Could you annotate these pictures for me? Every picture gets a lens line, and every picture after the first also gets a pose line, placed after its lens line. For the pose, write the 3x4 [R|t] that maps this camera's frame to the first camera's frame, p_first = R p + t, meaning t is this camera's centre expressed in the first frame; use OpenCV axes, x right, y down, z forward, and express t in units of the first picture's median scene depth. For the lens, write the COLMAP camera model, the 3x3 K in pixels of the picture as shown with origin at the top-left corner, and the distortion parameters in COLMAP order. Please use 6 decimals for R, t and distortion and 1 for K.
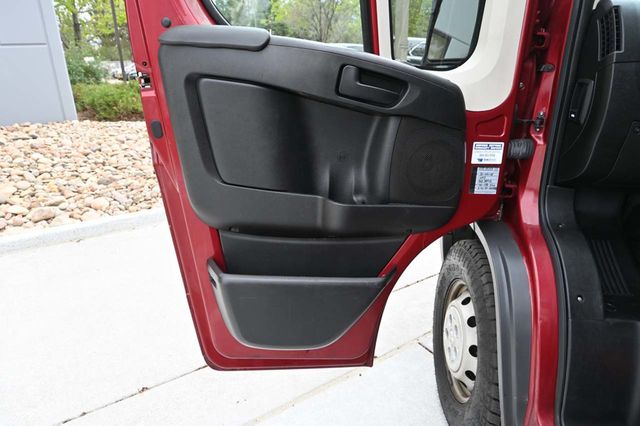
lens RADIAL K [[434.8, 0, 320.0], [0, 434.8, 213.0], [0, 0, 1]] dist [-0.003515, -0.001315]
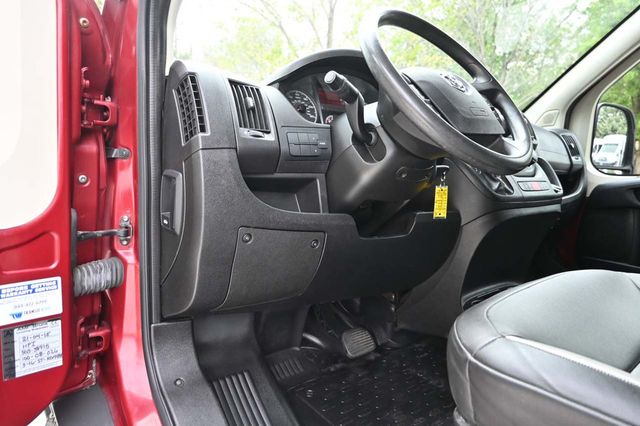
lens RADIAL K [[434.8, 0, 320.0], [0, 434.8, 213.0], [0, 0, 1]] dist [-0.003515, -0.001315]
pose [[0.737588, -0.082282, 0.670219, 0.294873], [0.187888, 0.978360, -0.086661, -0.128902], [-0.648584, 0.189846, 0.737087, 0.327210]]
